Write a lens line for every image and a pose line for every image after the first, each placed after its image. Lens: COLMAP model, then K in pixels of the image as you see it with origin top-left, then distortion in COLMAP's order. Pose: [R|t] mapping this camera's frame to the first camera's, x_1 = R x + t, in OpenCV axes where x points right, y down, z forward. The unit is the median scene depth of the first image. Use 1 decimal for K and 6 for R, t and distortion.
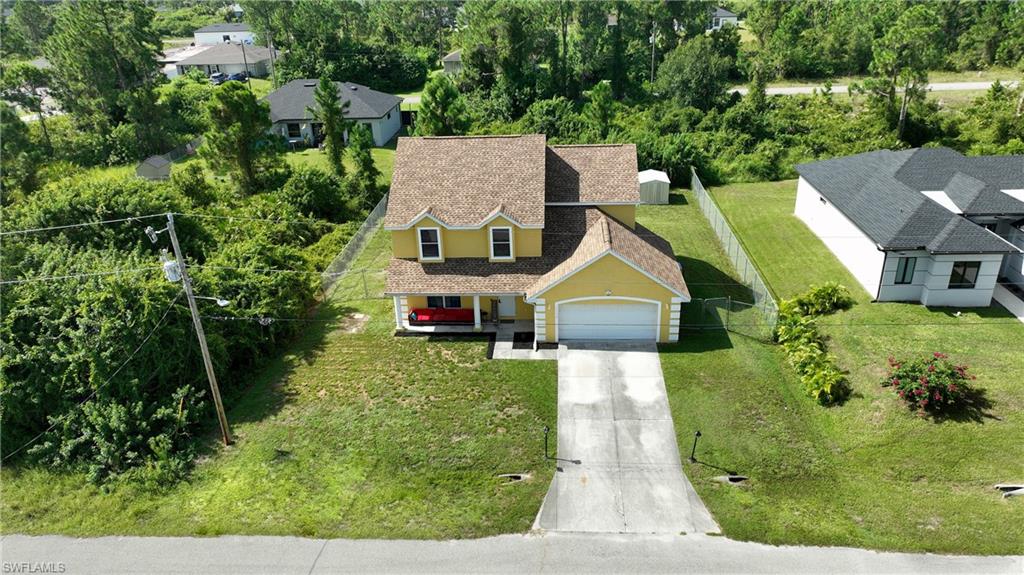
lens RADIAL K [[717.4, 0, 512.0], [0, 717.4, 287.5], [0, 0, 1]] dist [0.001069, 0.001138]
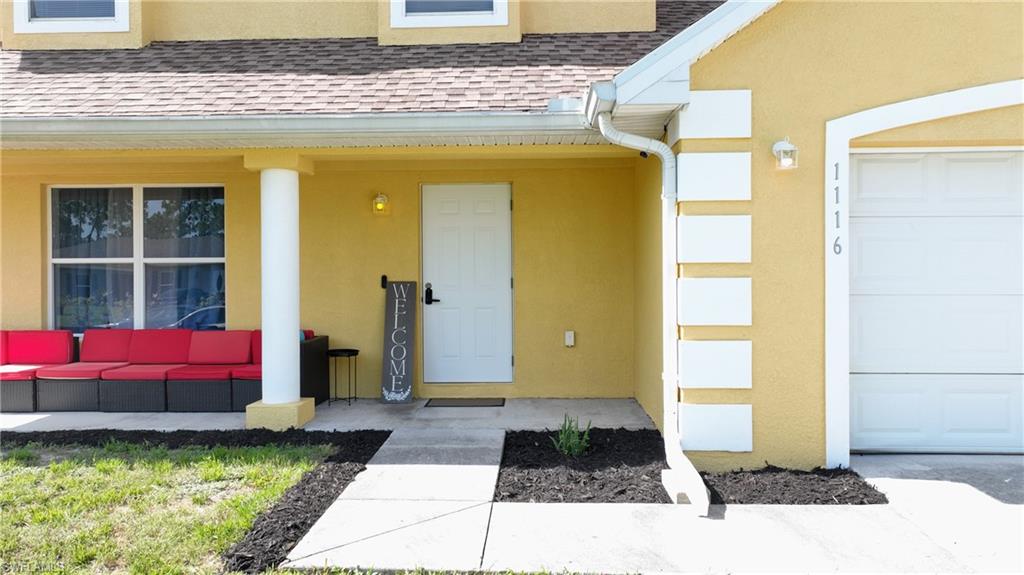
lens RADIAL K [[708.4, 0, 517.4], [0, 708.4, 276.5], [0, 0, 1]] dist [0.000288, 0.000257]
pose [[0.999274, 0.023206, 0.030227, 0.000274], [-0.008230, 0.905905, -0.423402, 0.097101], [-0.037209, 0.422846, 0.905438, 0.862005]]
